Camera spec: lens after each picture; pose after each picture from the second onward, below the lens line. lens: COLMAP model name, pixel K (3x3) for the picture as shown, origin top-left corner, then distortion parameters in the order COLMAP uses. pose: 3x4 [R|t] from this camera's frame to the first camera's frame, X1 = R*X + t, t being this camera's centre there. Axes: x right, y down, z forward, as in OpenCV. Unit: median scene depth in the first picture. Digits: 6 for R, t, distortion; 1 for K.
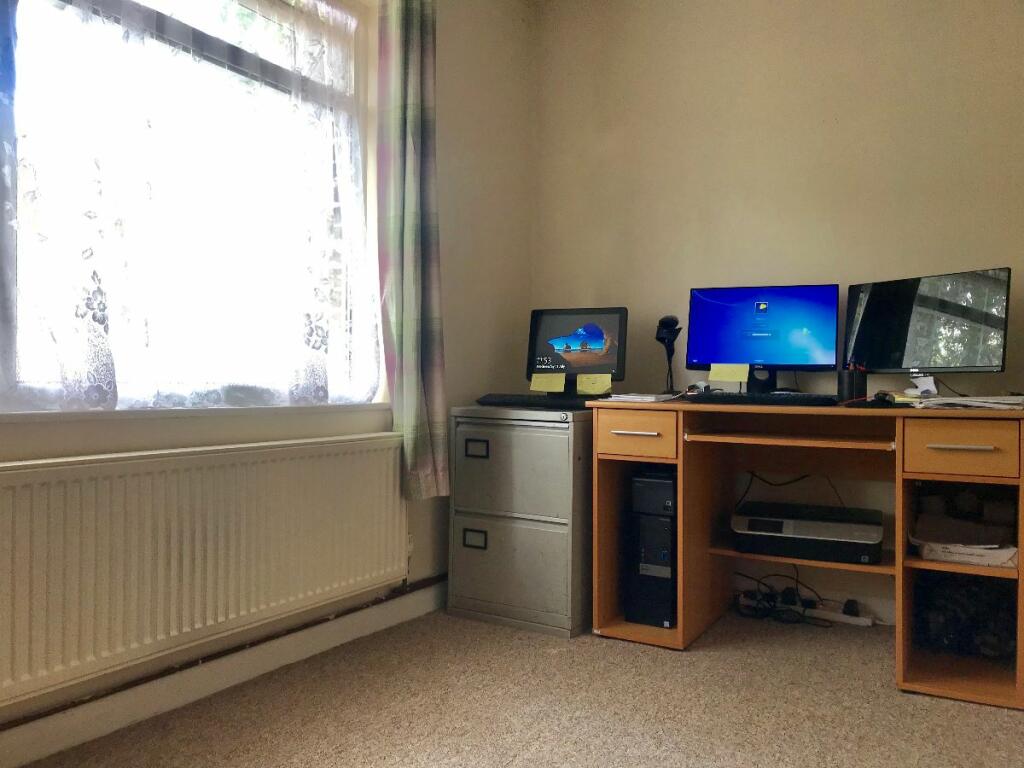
lens RADIAL K [[834.7, 0, 512.0], [0, 834.7, 384.0], [0, 0, 1]] dist [0.017178, -0.036207]
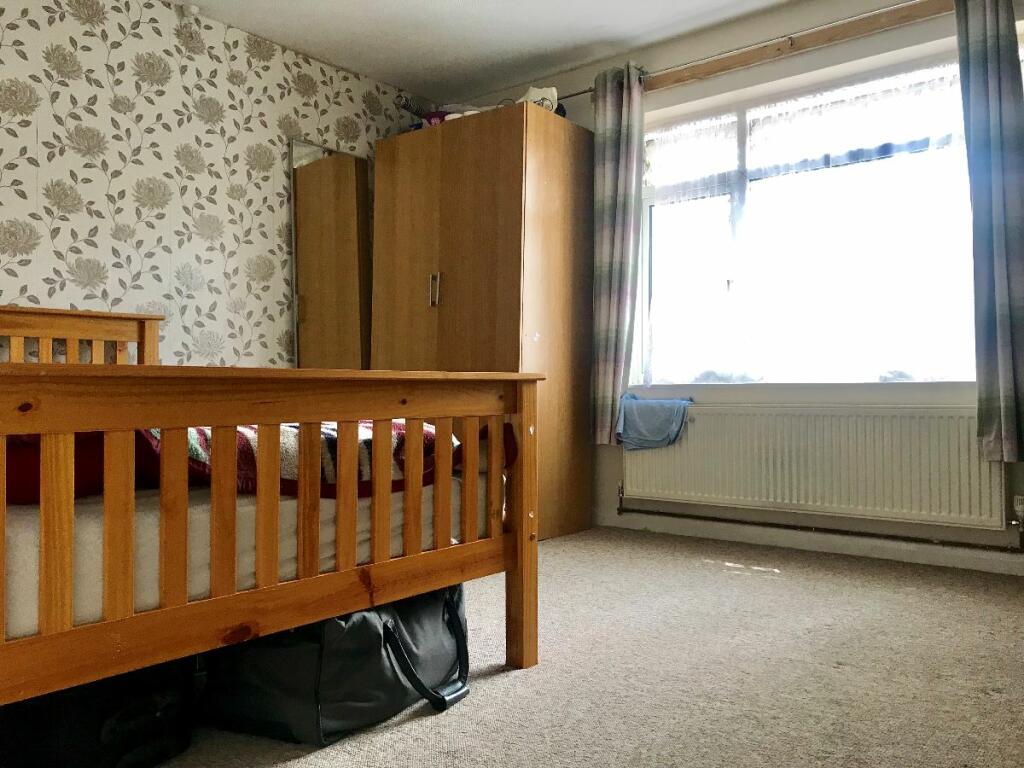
lens RADIAL K [[834.7, 0, 512.0], [0, 834.7, 384.0], [0, 0, 1]] dist [0.017178, -0.036207]
pose [[-0.163415, -0.019633, -0.986362, 1.444855], [0.007107, 0.999753, -0.021077, 0.057695], [0.986532, -0.010454, -0.163235, 0.645650]]
